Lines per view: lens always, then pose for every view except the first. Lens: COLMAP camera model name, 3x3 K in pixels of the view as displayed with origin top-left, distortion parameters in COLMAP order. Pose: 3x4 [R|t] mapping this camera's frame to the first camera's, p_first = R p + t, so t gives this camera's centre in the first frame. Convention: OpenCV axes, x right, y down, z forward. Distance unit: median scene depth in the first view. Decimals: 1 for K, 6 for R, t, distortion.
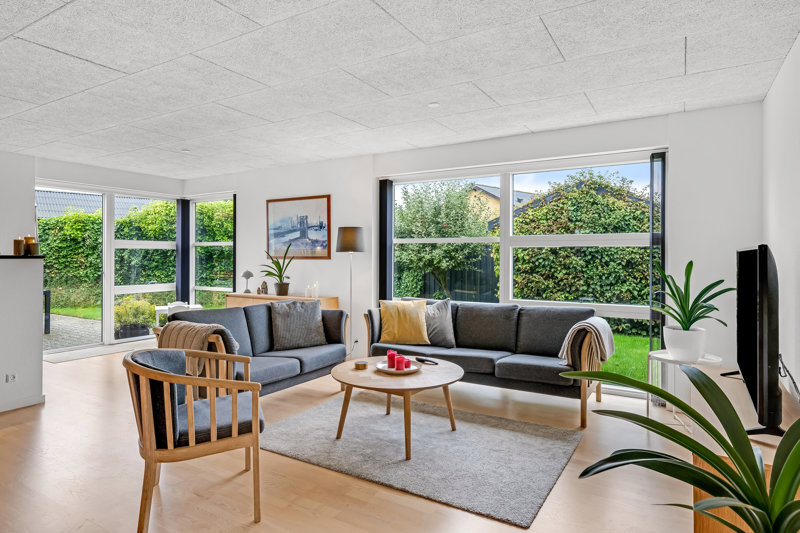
lens RADIAL K [[466.0, 0, 392.2], [0, 466.0, 258.3], [0, 0, 1]] dist [0.005085, -0.000797]
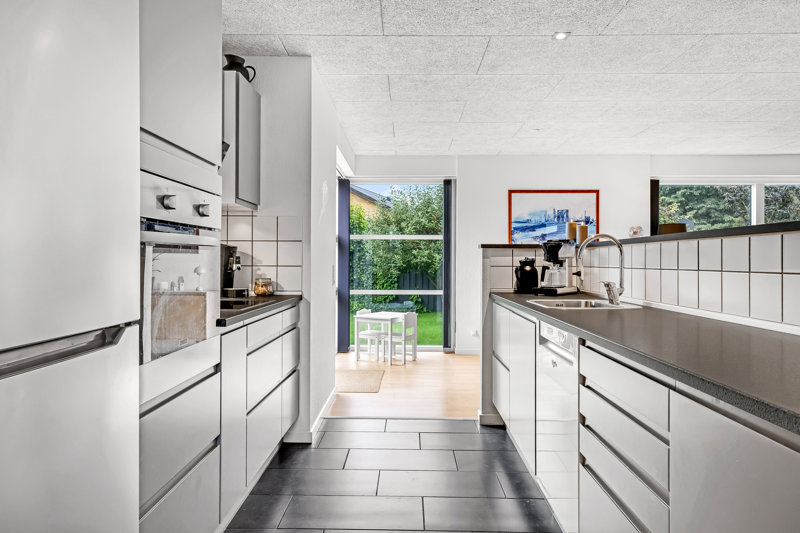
lens RADIAL K [[519.6, 0, 404.0], [0, 519.6, 263.2], [0, 0, 1]] dist [-0.001218, 0.002304]
pose [[0.859566, -0.001676, 0.511022, -0.802967], [0.001090, 0.999998, 0.001447, 0.013372], [-0.511023, -0.000687, 0.859567, 0.197385]]
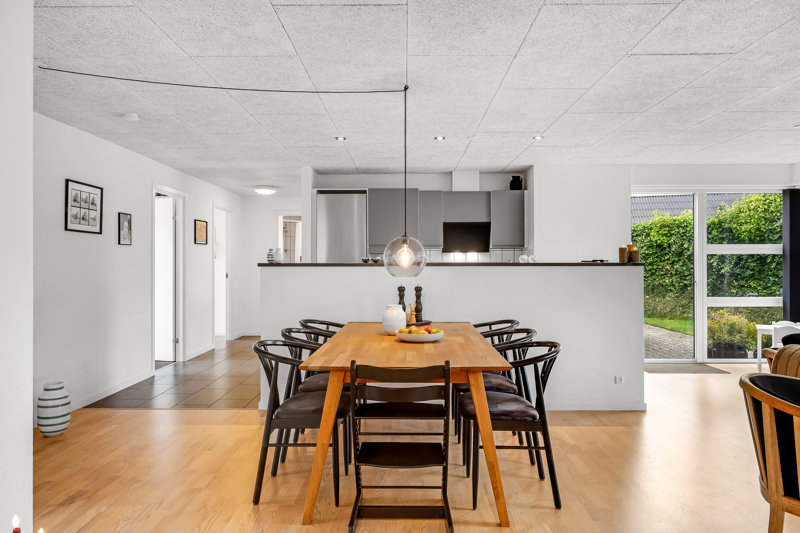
lens RADIAL K [[550.3, 0, 404.6], [0, 550.3, 261.4], [0, 0, 1]] dist [0.001170, -0.001143]
pose [[0.519924, -0.007066, -0.854183, -0.004679], [0.000603, 0.999969, -0.007905, 0.000248], [0.854212, 0.003595, 0.519912, -0.023655]]
